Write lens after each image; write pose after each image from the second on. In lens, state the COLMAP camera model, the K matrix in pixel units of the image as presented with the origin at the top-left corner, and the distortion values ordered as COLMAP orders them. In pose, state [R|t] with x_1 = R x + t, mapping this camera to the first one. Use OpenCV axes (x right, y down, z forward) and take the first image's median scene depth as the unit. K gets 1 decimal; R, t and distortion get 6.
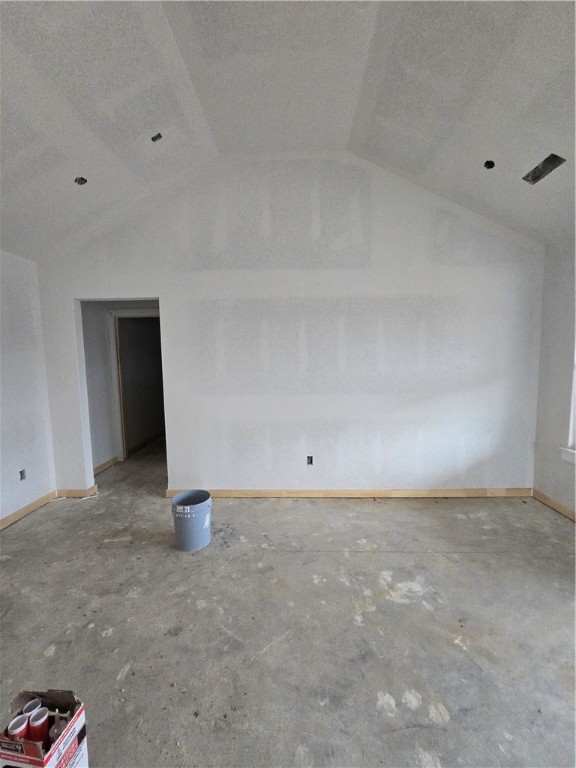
lens RADIAL K [[311.4, 0, 286.4], [0, 311.4, 381.6], [0, 0, 1]] dist [-0.001619, -0.000011]
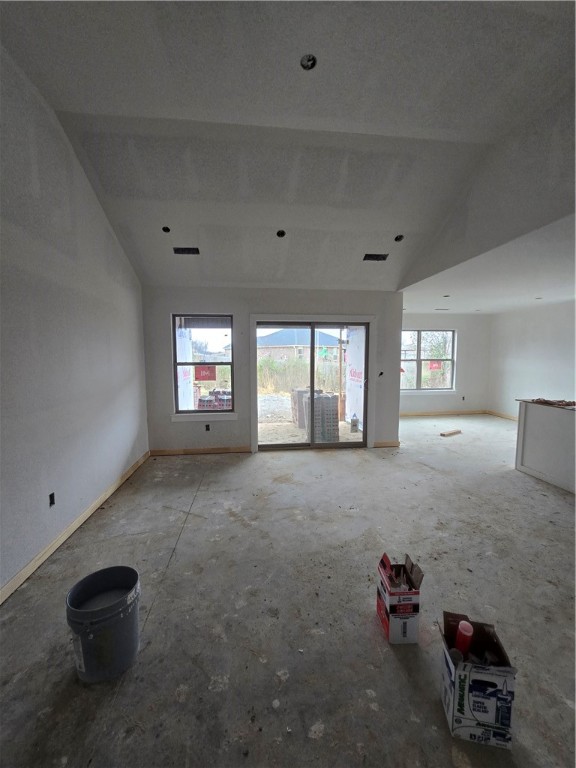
lens RADIAL K [[311.4, 0, 283.6], [0, 311.4, 379.1], [0, 0, 1]] dist [-0.001619, -0.000011]
pose [[-0.133114, -0.054940, 0.989577, -0.831548], [0.091990, 0.993467, 0.067530, -0.033071], [-0.986822, 0.100021, -0.127190, 0.620422]]
